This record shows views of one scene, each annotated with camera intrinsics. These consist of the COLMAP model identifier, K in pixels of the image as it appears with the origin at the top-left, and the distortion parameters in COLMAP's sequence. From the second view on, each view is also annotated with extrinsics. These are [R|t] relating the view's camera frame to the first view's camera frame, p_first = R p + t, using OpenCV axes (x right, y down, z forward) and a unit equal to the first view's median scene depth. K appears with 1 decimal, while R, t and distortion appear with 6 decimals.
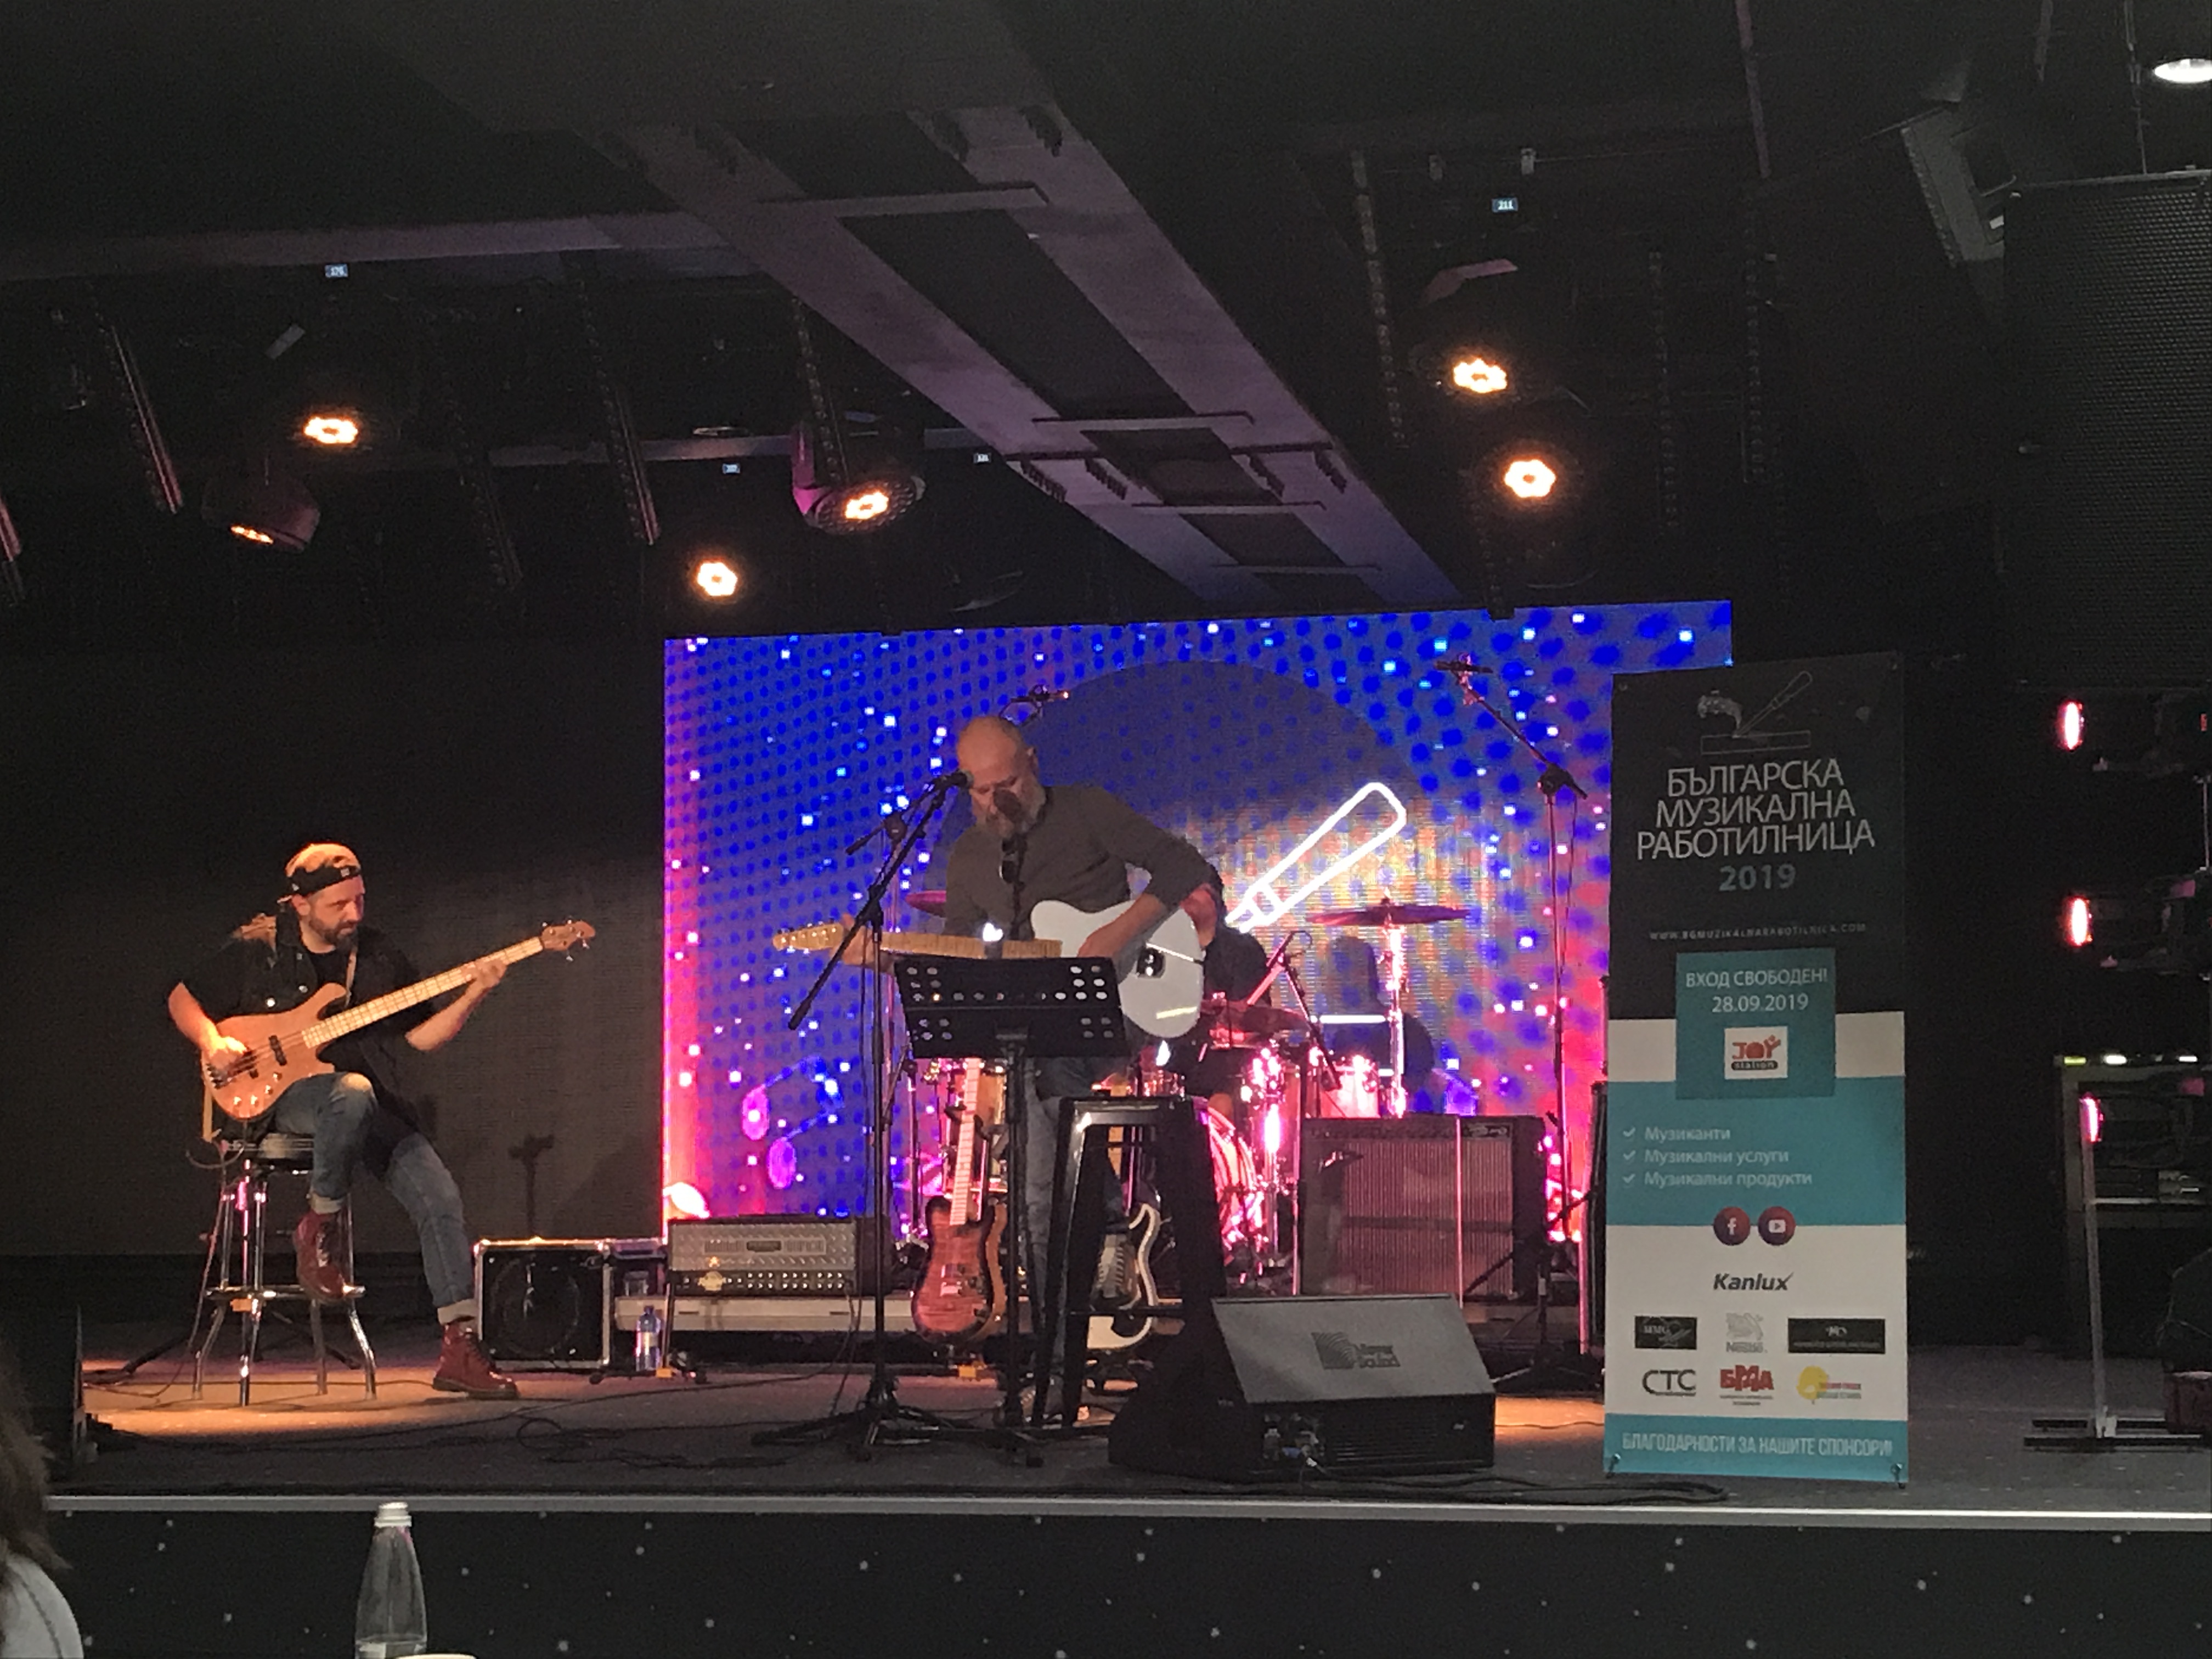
lens RADIAL K [[3884.7, 0, 1106.0], [0, 3884.7, 829.5], [0, 0, 1]] dist [0.242629, -1.461503]
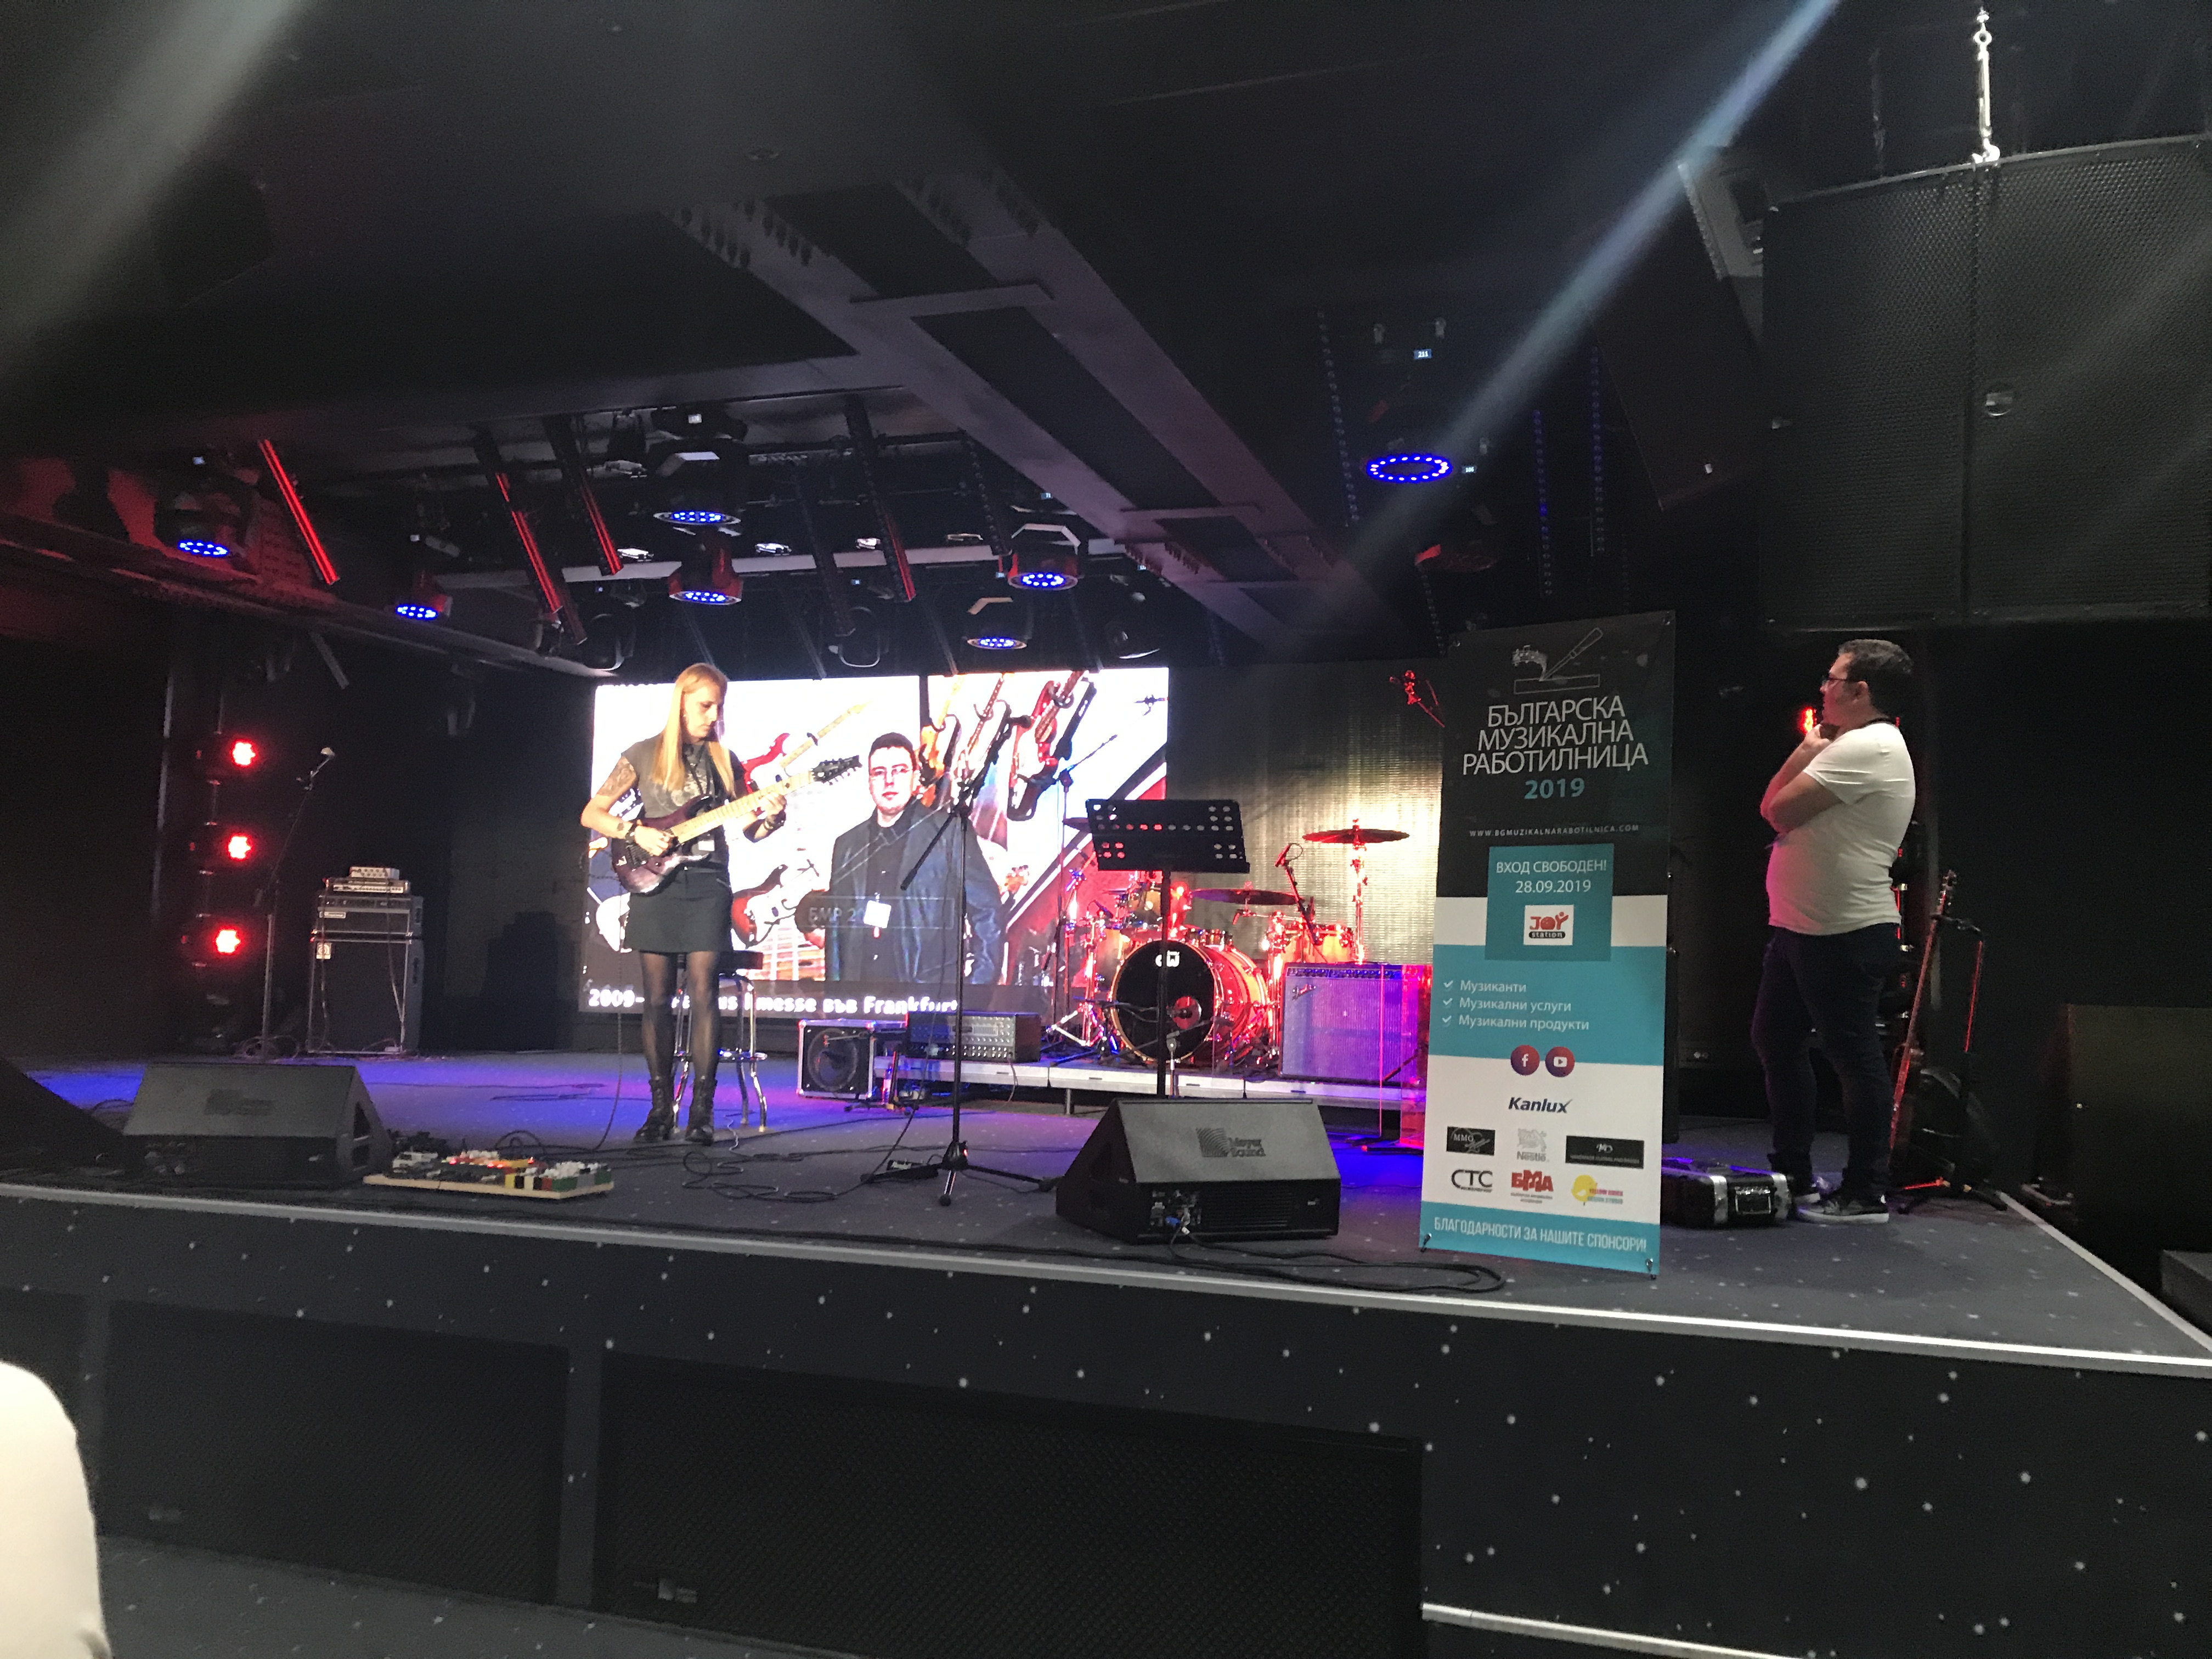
lens RADIAL K [[1794.8, 0, 1095.8], [0, 1794.8, 836.3], [0, 0, 1]] dist [0.122575, -0.409299]
pose [[0.991237, 0.022595, -0.130145, 0.094855], [-0.021272, 0.999707, 0.011548, 0.024216], [0.130368, -0.008678, 0.991428, 0.391688]]
